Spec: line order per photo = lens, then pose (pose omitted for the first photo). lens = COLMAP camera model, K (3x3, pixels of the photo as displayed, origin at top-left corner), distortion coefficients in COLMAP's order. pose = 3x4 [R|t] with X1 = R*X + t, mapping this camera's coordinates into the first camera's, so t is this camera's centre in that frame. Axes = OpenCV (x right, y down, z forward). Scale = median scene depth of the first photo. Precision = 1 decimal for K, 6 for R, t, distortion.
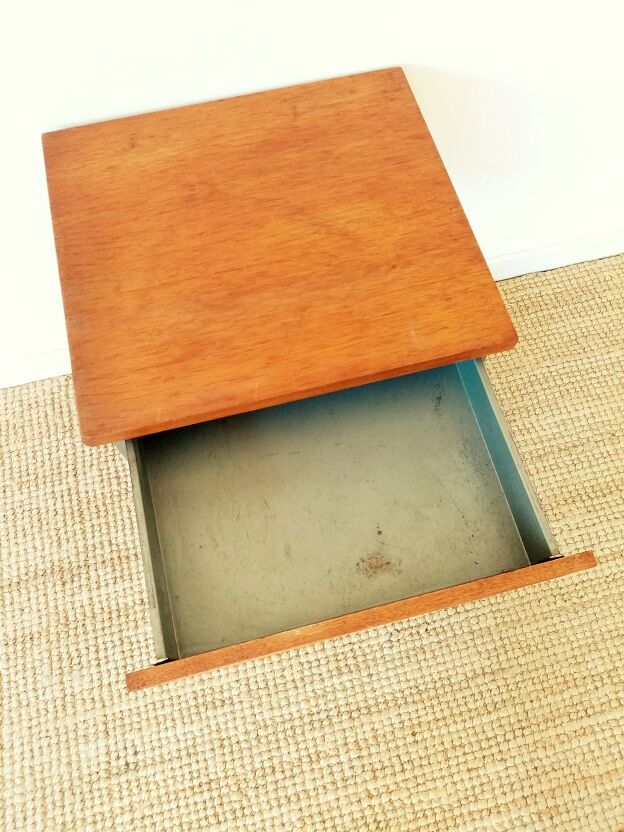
lens RADIAL K [[665.2, 0, 309.3], [0, 665.2, 419.0], [0, 0, 1]] dist [0.047675, -0.108220]
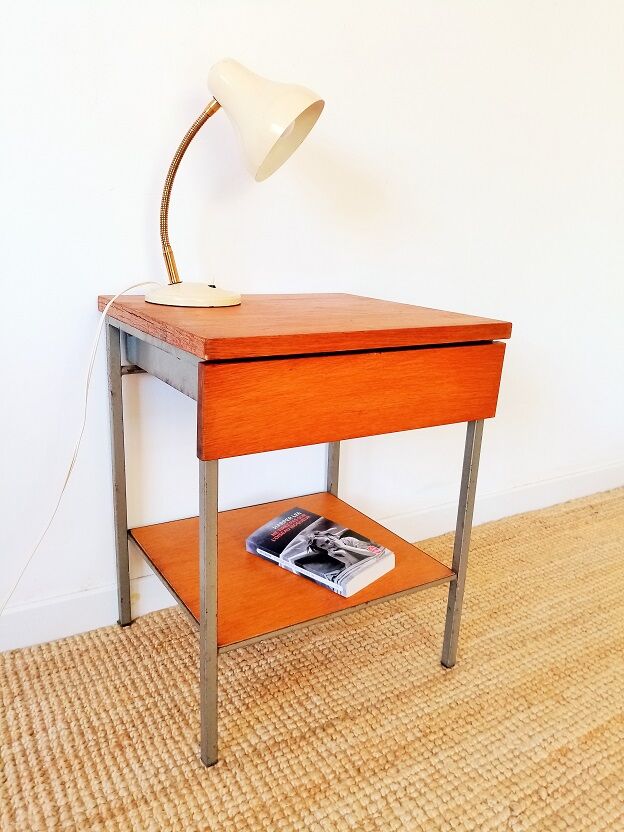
lens RADIAL K [[678.1, 0, 314.2], [0, 678.1, 405.1], [0, 0, 1]] dist [-0.009910, 0.000429]
pose [[0.951164, -0.036318, 0.306543, -0.411362], [0.263994, 0.610379, -0.746823, 0.765505], [-0.159984, 0.791276, 0.590158, 0.341452]]
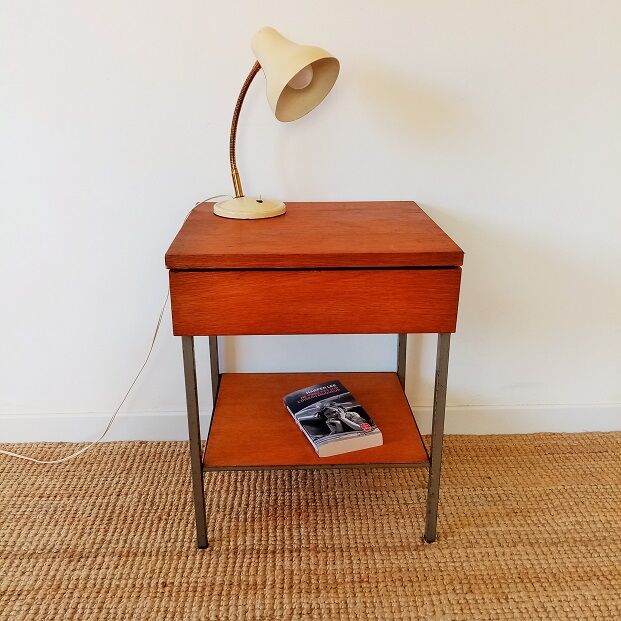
lens RADIAL K [[665.7, 0, 310.5], [0, 665.7, 310.5], [0, 0, 1]] dist [0.079601, -0.199355]
pose [[0.977510, 0.074609, -0.197249, 0.248646], [-0.195334, 0.672867, -0.713509, 0.939783], [0.079488, 0.735992, 0.672308, 0.065354]]
